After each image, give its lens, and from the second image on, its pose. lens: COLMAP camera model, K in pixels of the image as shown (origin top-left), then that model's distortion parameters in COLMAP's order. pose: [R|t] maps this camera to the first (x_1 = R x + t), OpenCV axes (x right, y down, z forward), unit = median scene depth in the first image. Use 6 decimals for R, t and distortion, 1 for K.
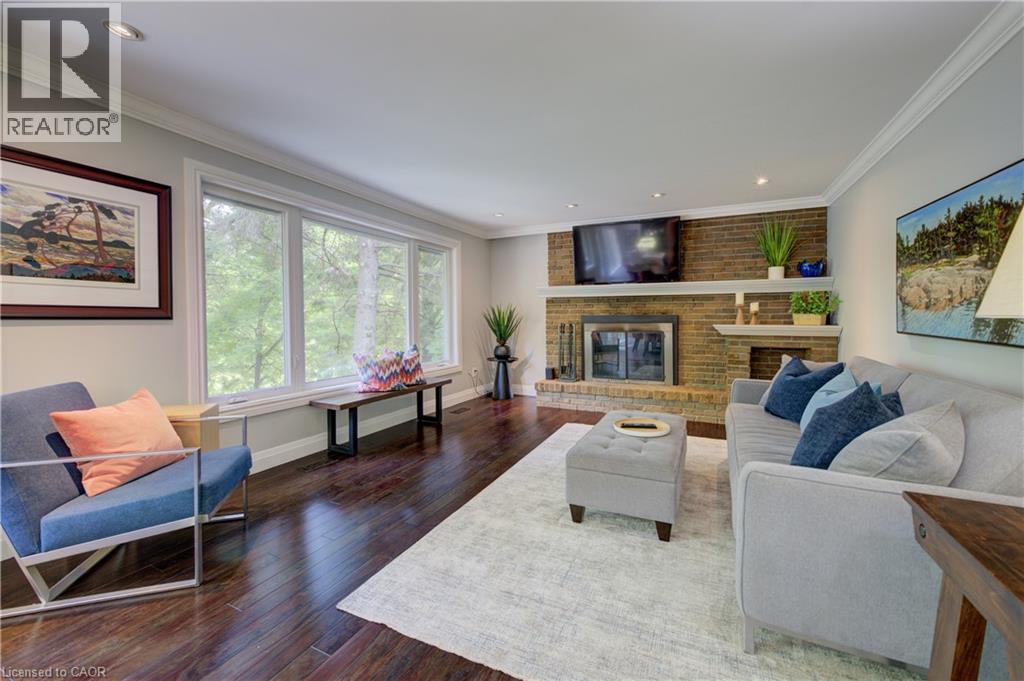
lens RADIAL K [[415.1, 0, 512.7], [0, 415.1, 319.7], [0, 0, 1]] dist [-0.000106, 0.000089]
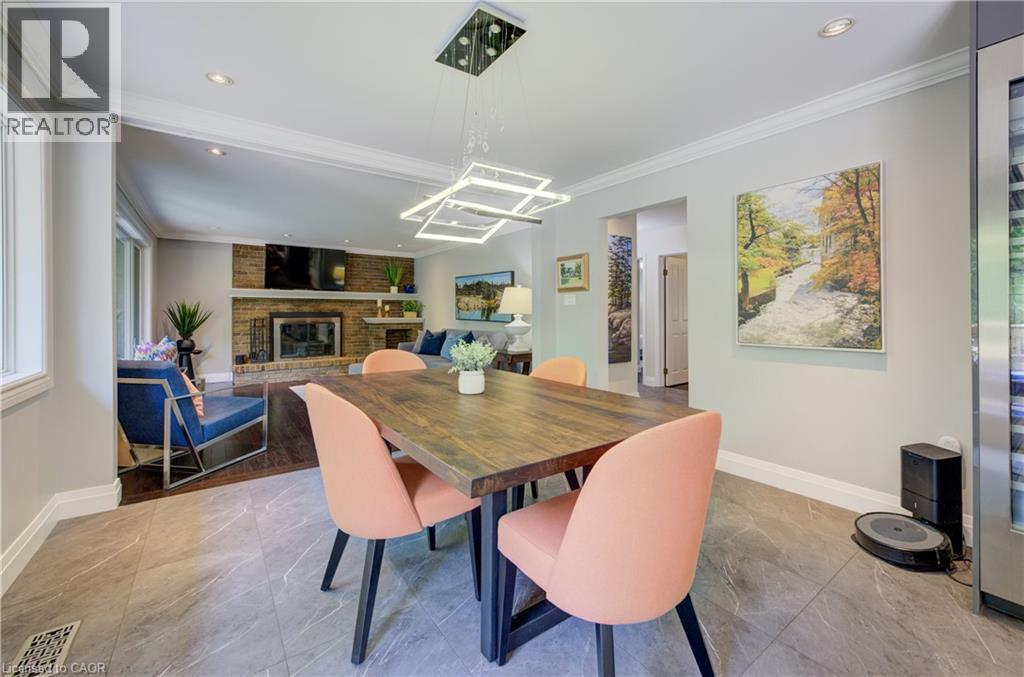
lens RADIAL K [[419.7, 0, 512.9], [0, 419.7, 310.4], [0, 0, 1]] dist [0.000742, 0.000129]
pose [[0.494727, 0.006597, 0.869023, -0.760361], [0.005476, 0.999928, -0.010708, 0.003487], [-0.869031, 0.010056, 0.494656, -0.407993]]
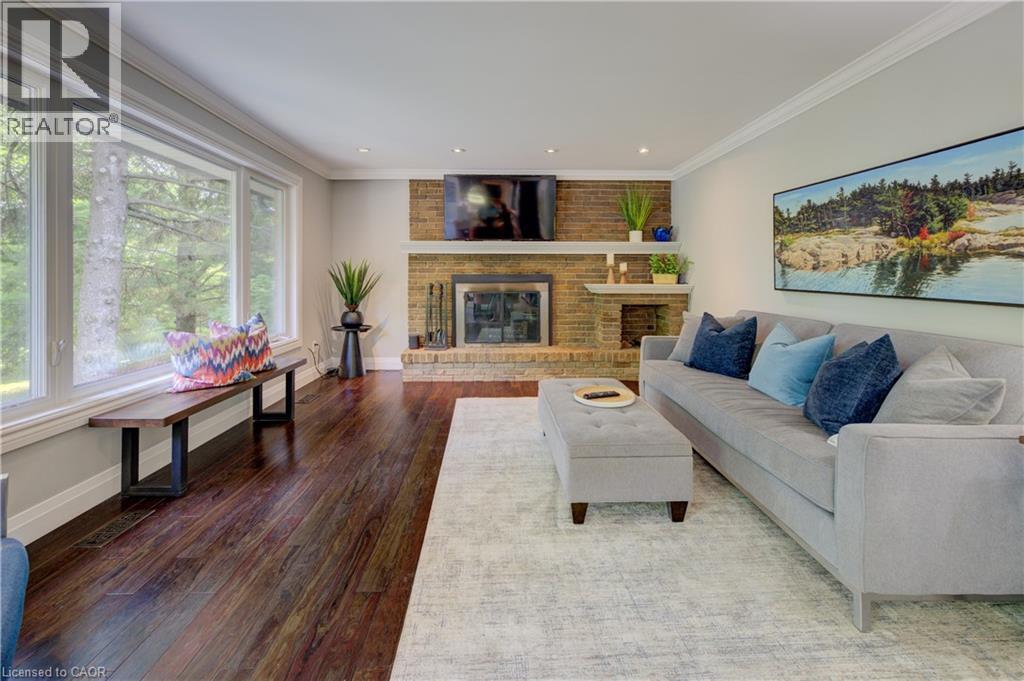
lens RADIAL K [[429.8, 0, 506.8], [0, 429.8, 270.0], [0, 0, 1]] dist [-0.000920, -0.000237]
pose [[0.891292, 0.009788, 0.453325, -0.186420], [0.000625, 0.999740, -0.022814, 0.001549], [-0.453430, 0.020617, 0.891054, 0.148982]]
